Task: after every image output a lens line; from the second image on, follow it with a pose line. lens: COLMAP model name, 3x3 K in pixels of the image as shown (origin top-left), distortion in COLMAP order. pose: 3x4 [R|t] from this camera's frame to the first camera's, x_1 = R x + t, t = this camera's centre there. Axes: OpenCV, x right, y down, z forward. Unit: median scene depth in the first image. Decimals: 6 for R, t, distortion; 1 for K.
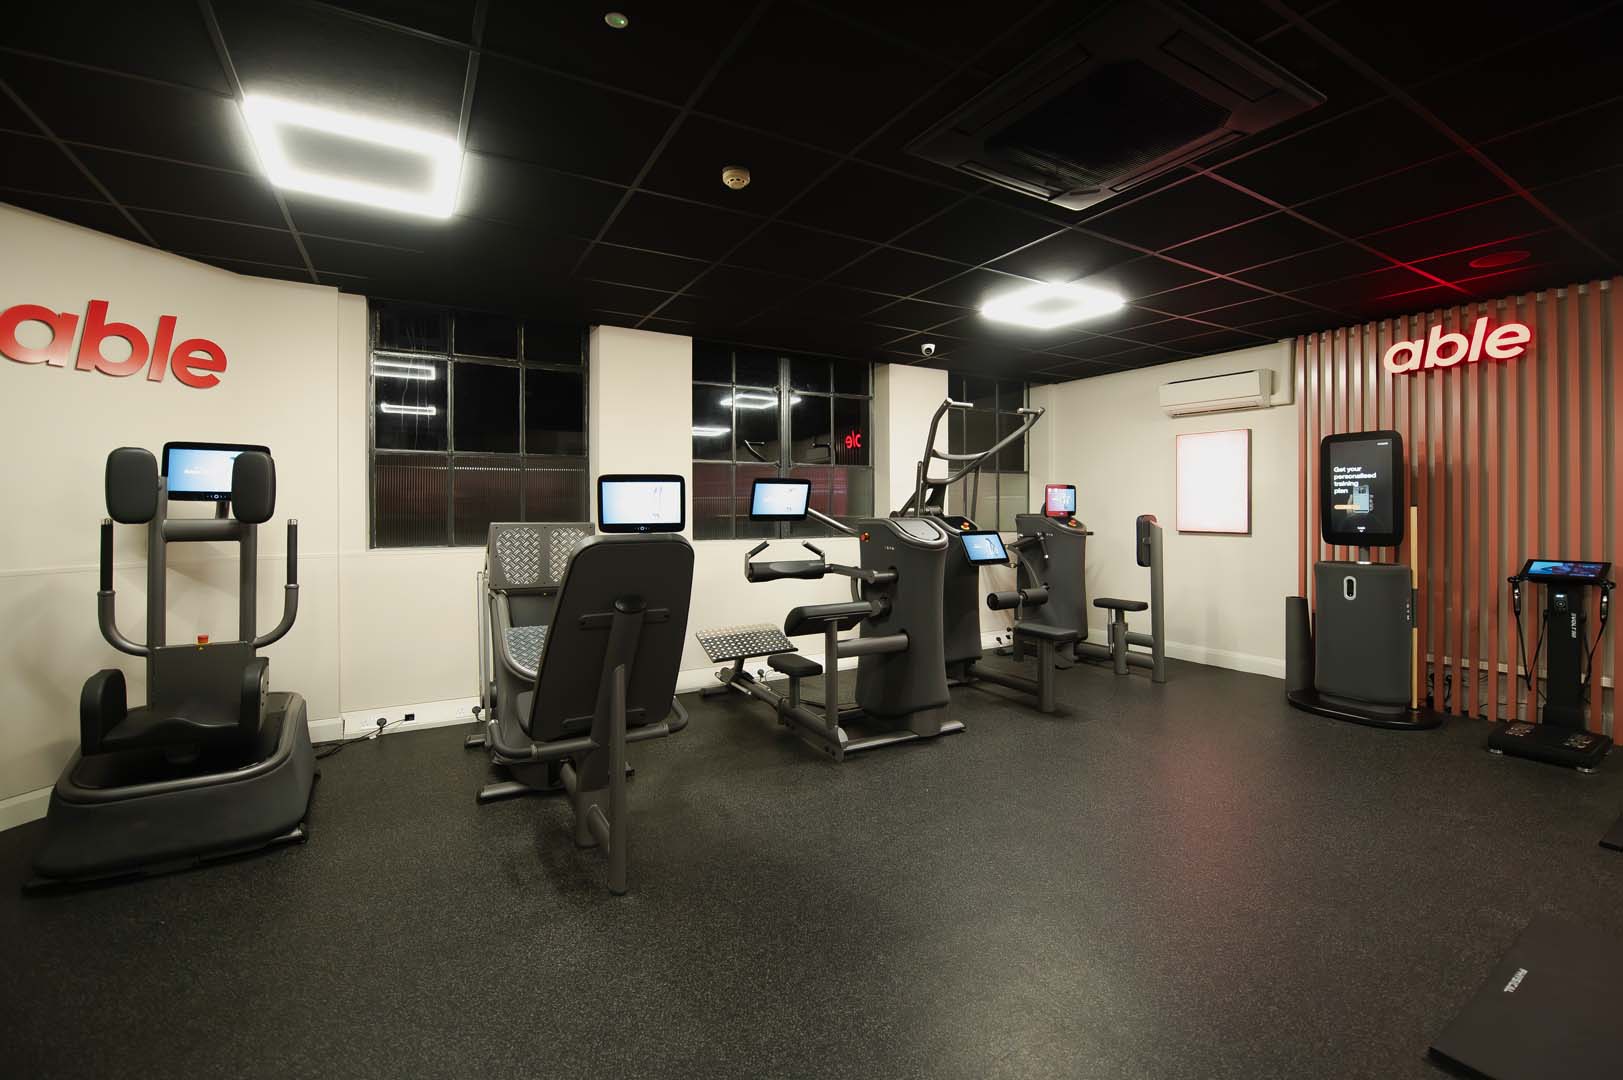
lens RADIAL K [[670.1, 0, 811.0], [0, 670.1, 570.5], [0, 0, 1]] dist [-0.001259, -0.000010]
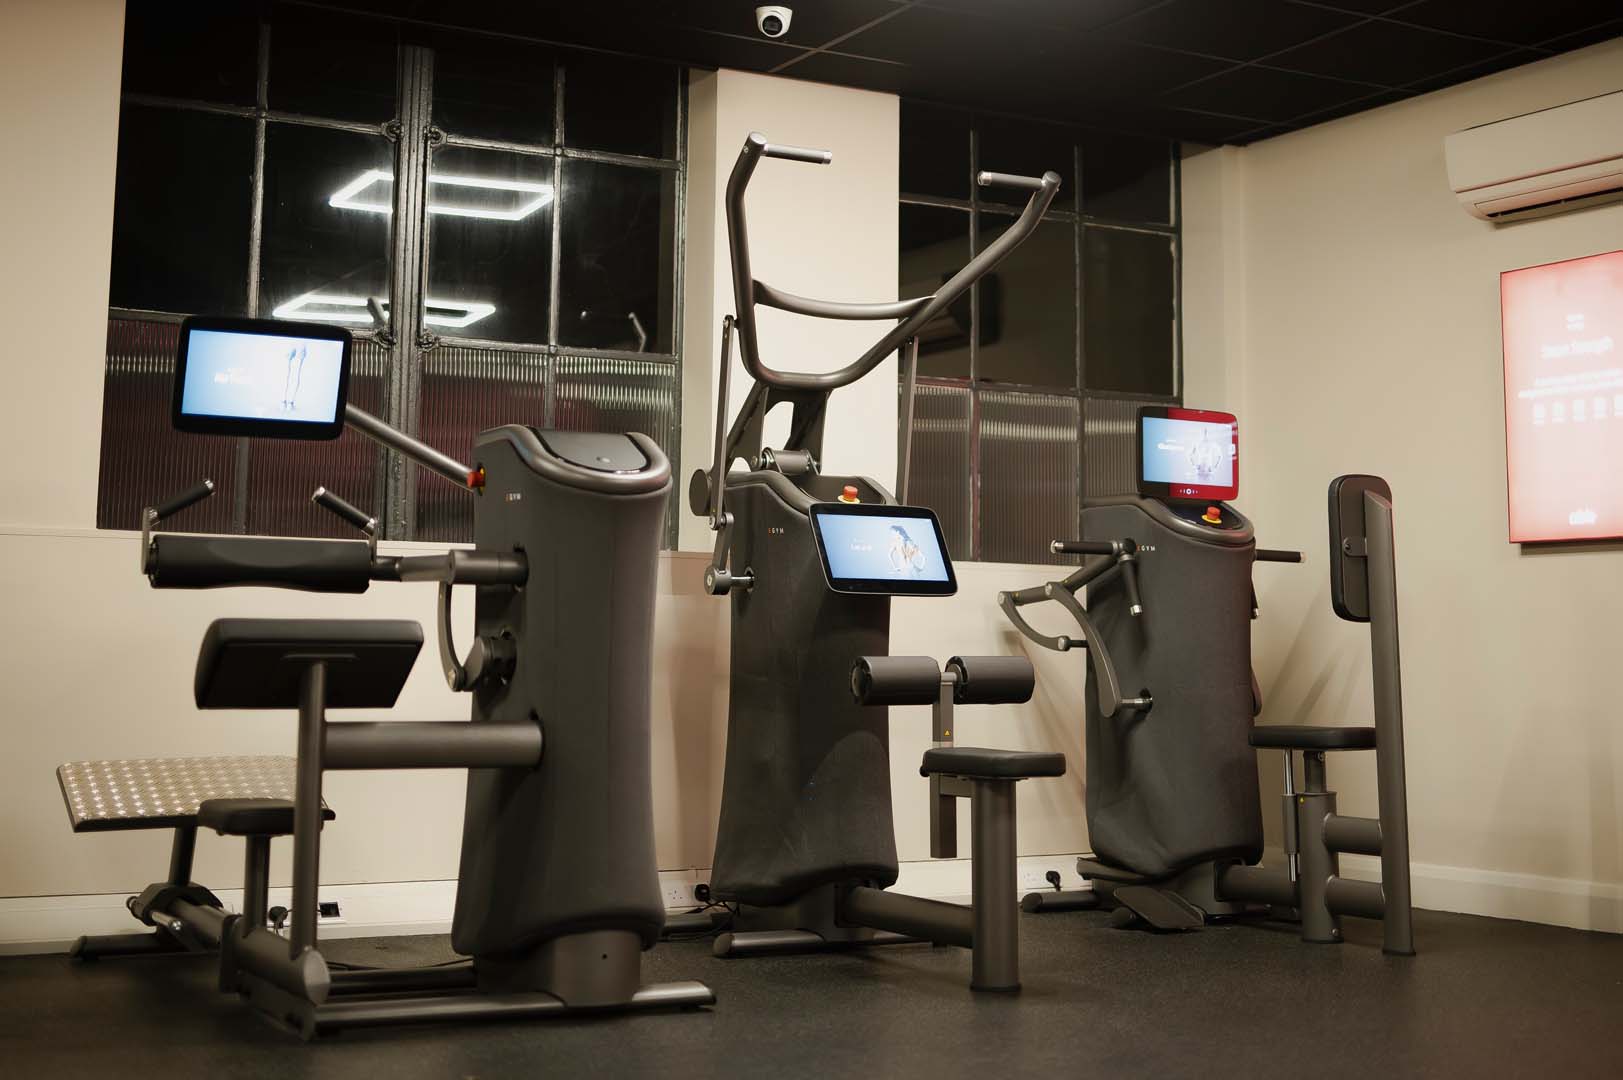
lens RADIAL K [[2259.1, 0, 814.3], [0, 2259.1, 536.5], [0, 0, 1]] dist [-0.006477, 0.030811]
pose [[0.999389, 0.021919, -0.027226, 0.237039], [-0.025444, 0.990282, -0.136726, 0.115976], [0.023965, 0.137335, 0.990235, -0.180707]]
